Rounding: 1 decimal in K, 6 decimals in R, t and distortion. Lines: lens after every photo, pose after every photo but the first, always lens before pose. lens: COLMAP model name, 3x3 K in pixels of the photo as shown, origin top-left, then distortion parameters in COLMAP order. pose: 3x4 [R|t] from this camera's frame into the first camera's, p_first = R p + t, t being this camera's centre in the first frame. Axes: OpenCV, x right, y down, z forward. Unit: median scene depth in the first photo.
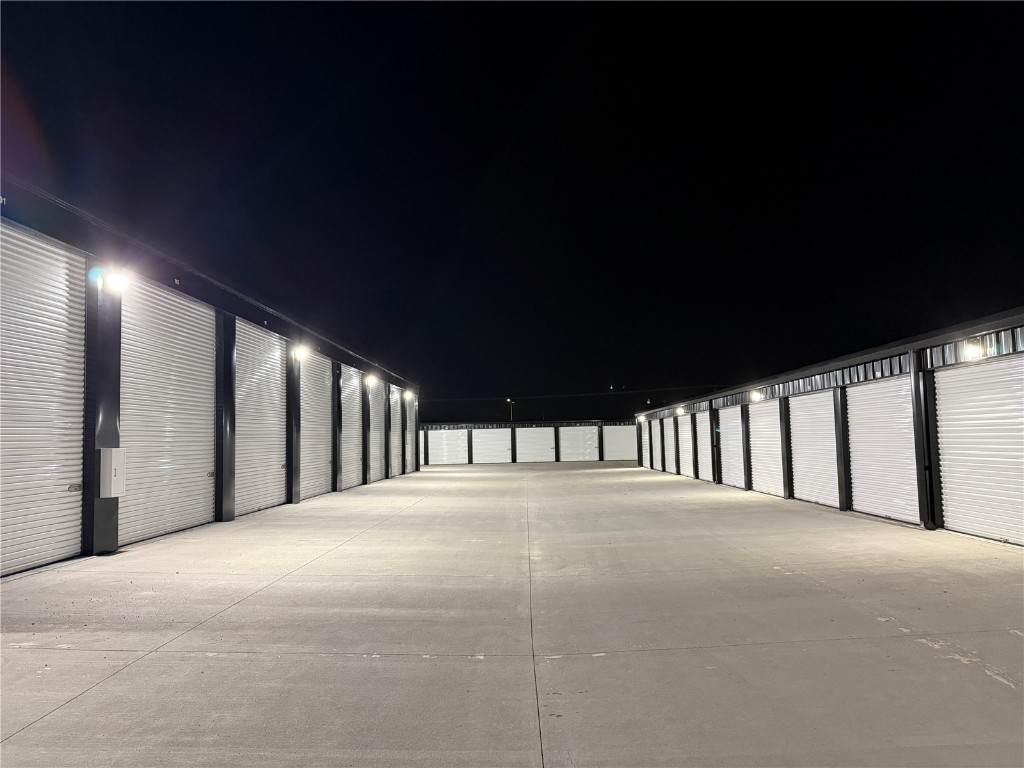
lens RADIAL K [[694.3, 0, 512.0], [0, 694.3, 384.0], [0, 0, 1]] dist [0.001993, -0.000943]
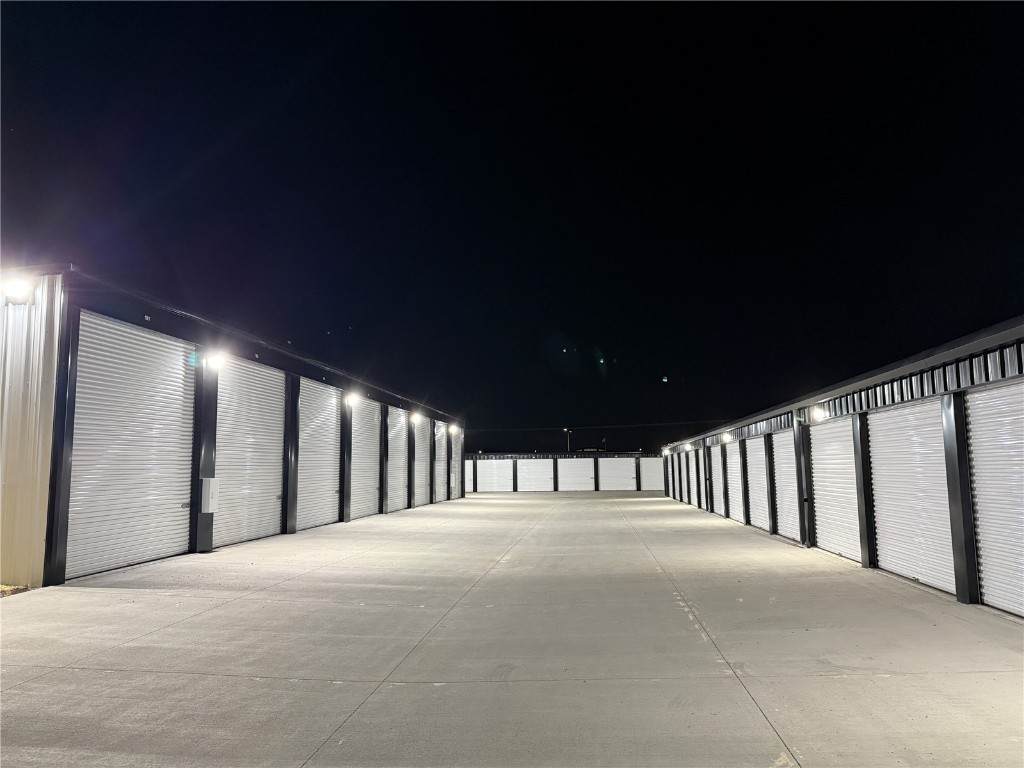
lens RADIAL K [[702.7, 0, 512.0], [0, 702.7, 384.0], [0, 0, 1]] dist [0.030864, 0.000430]
pose [[0.994637, -0.001838, -0.103415, 0.104028], [-0.001981, 0.999320, -0.036815, -0.026292], [0.103412, 0.036823, 0.993957, -0.209953]]
